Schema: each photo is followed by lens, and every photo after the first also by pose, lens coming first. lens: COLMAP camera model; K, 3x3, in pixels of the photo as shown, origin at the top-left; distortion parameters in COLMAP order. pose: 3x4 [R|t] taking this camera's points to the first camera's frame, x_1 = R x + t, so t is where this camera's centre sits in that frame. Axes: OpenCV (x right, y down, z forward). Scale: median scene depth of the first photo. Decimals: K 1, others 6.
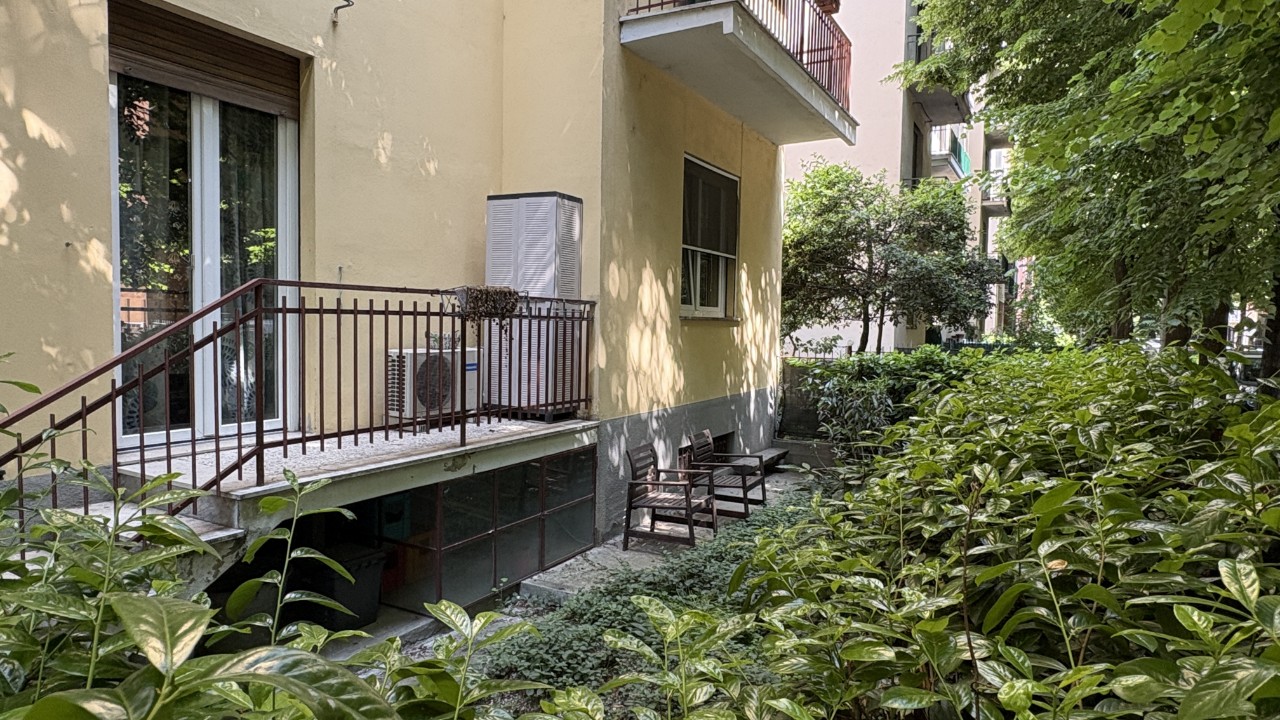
lens RADIAL K [[774.0, 0, 645.0], [0, 774.0, 366.0], [0, 0, 1]] dist [-0.018189, -0.002015]
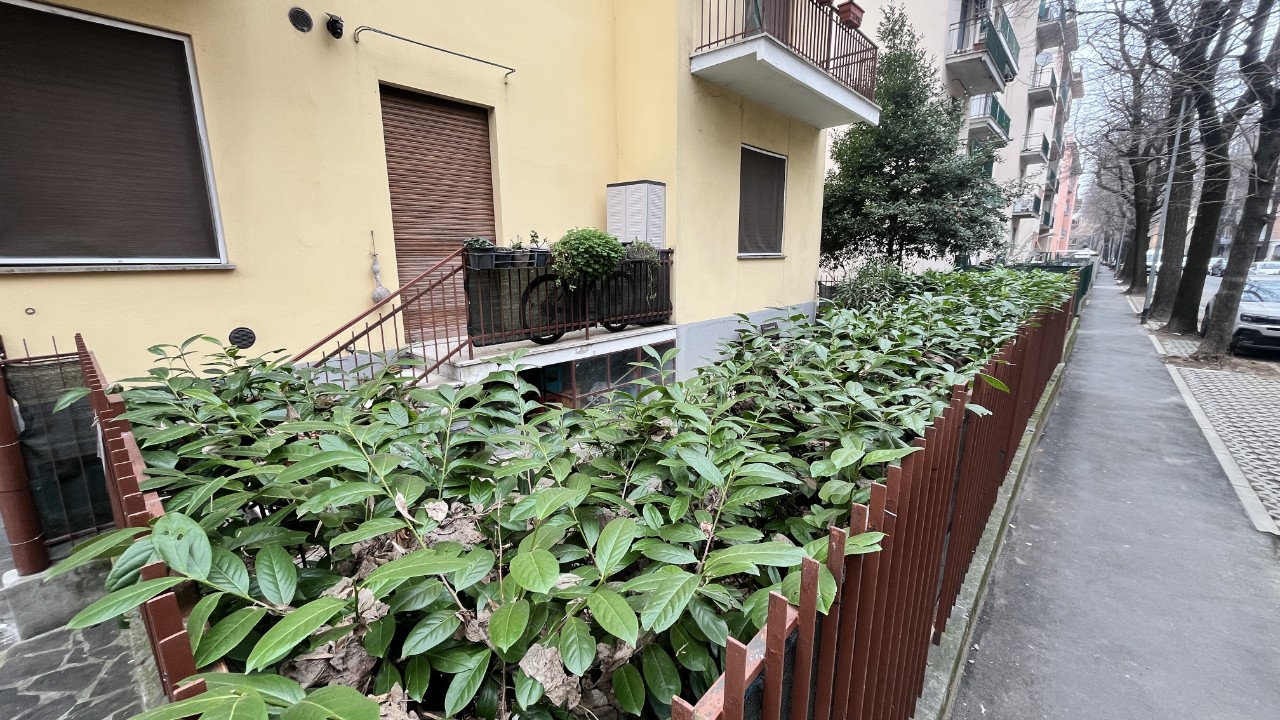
lens RADIAL K [[513.8, 0, 635.5], [0, 513.8, 364.1], [0, 0, 1]] dist [0.000432, -0.000842]
pose [[0.971168, 0.030196, -0.236474, 0.122288], [0.006661, 0.988122, 0.153530, -0.015694], [0.238302, -0.150679, 0.959431, -0.066769]]
